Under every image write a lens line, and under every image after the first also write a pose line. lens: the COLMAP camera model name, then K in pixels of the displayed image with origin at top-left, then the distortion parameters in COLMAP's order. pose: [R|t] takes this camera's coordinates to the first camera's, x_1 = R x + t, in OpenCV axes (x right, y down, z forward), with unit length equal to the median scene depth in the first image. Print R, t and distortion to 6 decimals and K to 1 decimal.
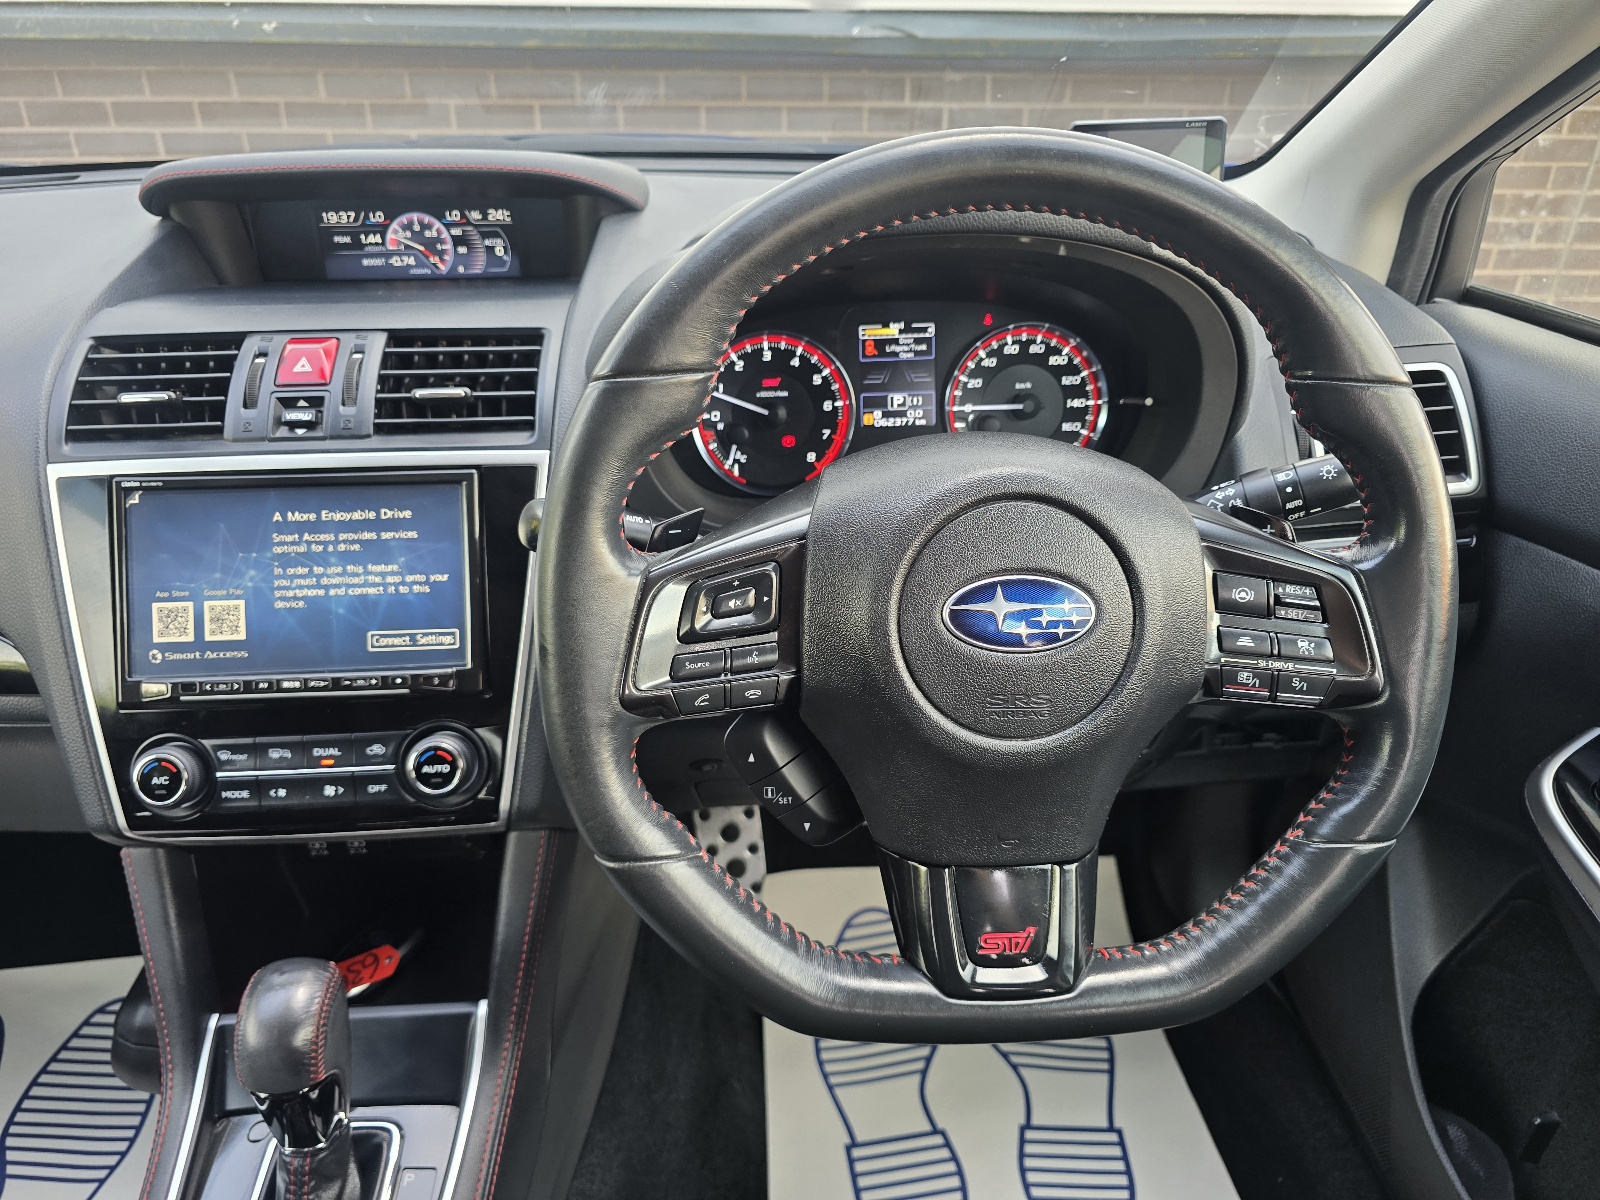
lens RADIAL K [[1076.7, 0, 789.5], [0, 1076.7, 610.8], [0, 0, 1]] dist [0.032777, -0.030885]
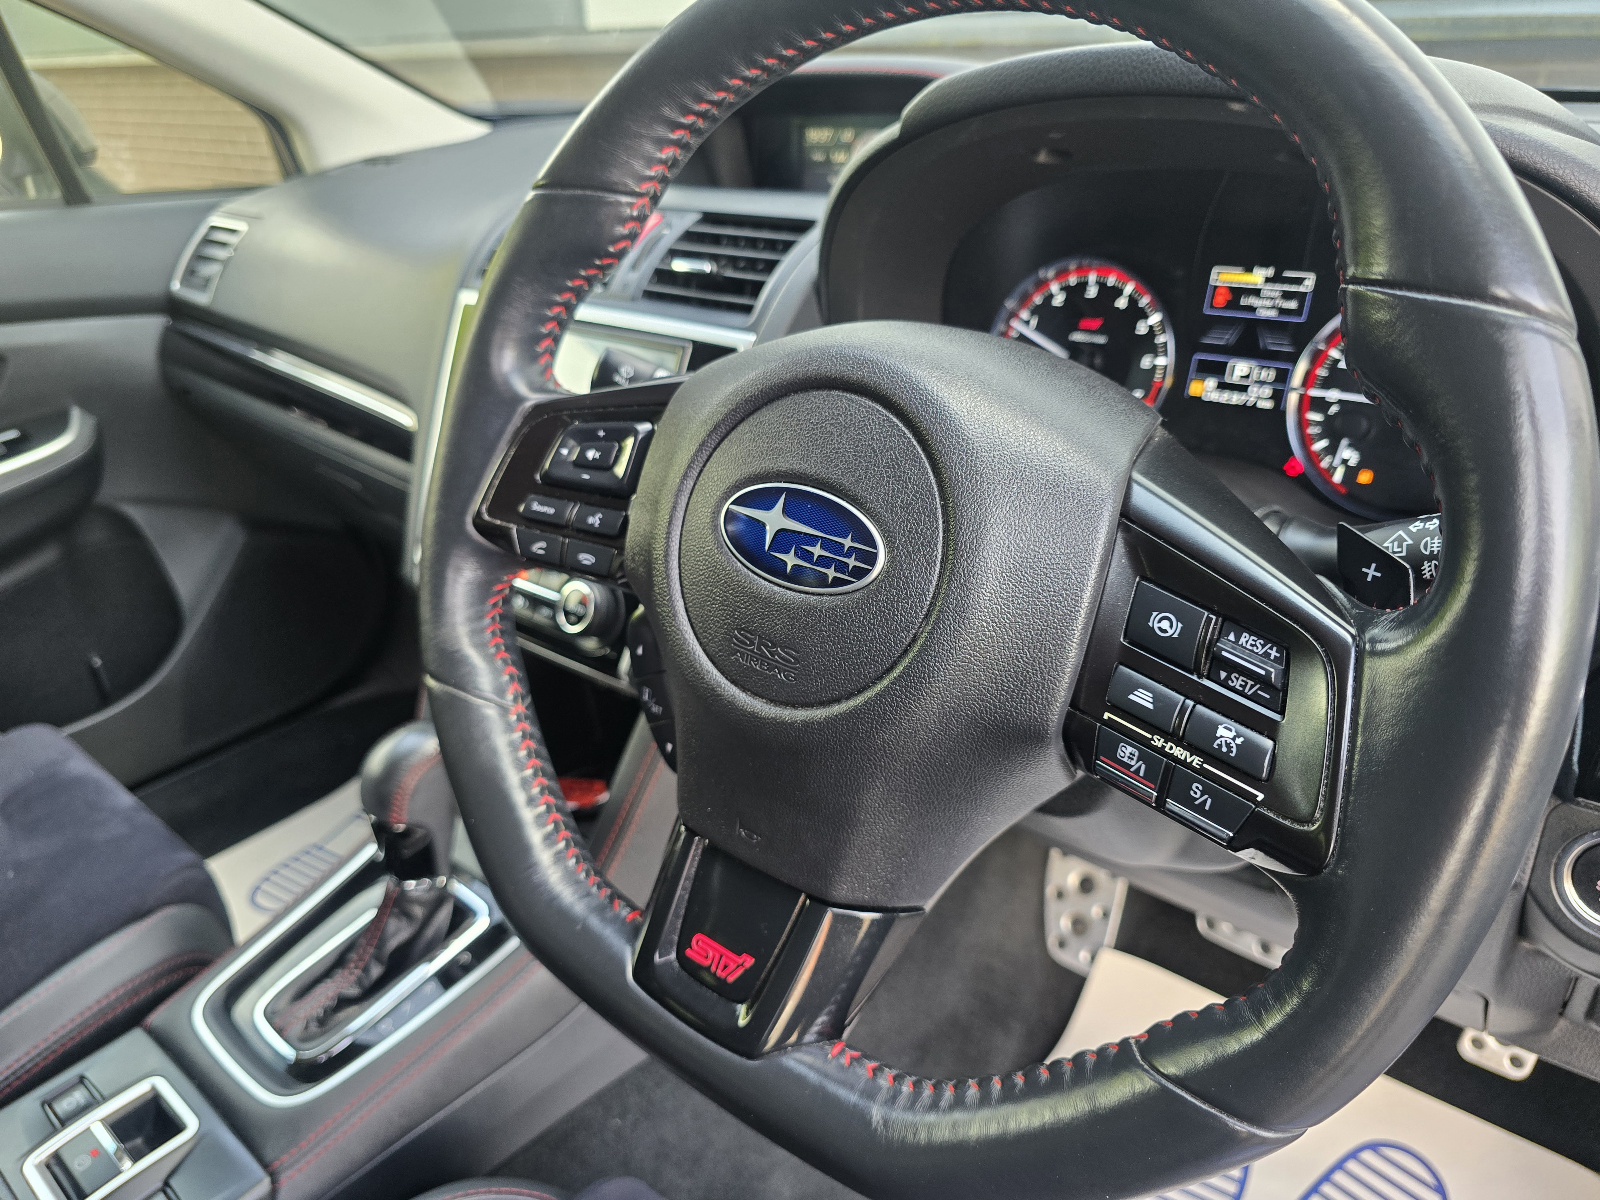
lens RADIAL K [[1076.7, 0, 801.0], [0, 1076.7, 597.0], [0, 0, 1]] dist [0.032777, -0.030885]
pose [[0.733011, 0.282218, -0.618908, 0.395806], [-0.301049, 0.950505, 0.076873, -0.009203], [0.609971, 0.129973, 0.781692, 0.240986]]
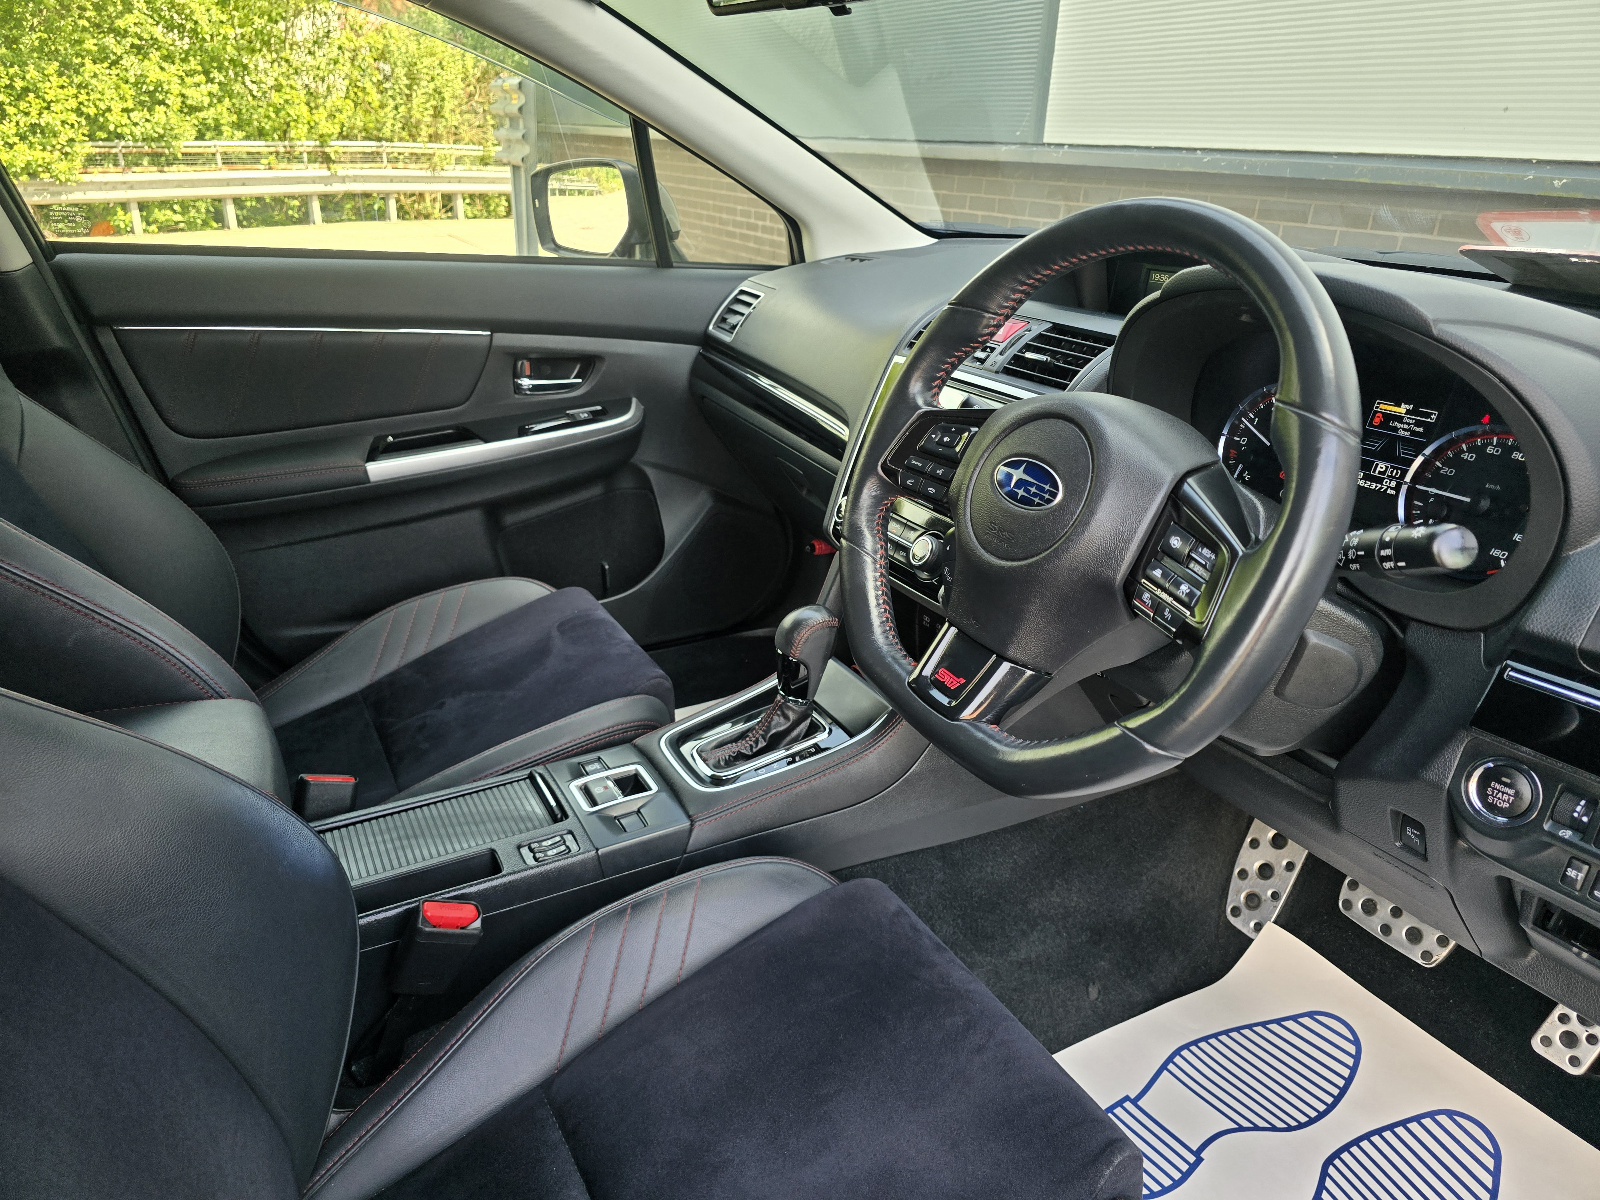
lens RADIAL K [[1076.7, 0, 826.0], [0, 1076.7, 601.4], [0, 0, 1]] dist [0.032777, -0.030885]
pose [[0.441398, 0.358809, -0.822450, 0.836810], [-0.463348, 0.876059, 0.133525, 0.046044], [0.768425, 0.322143, 0.552945, -0.033158]]
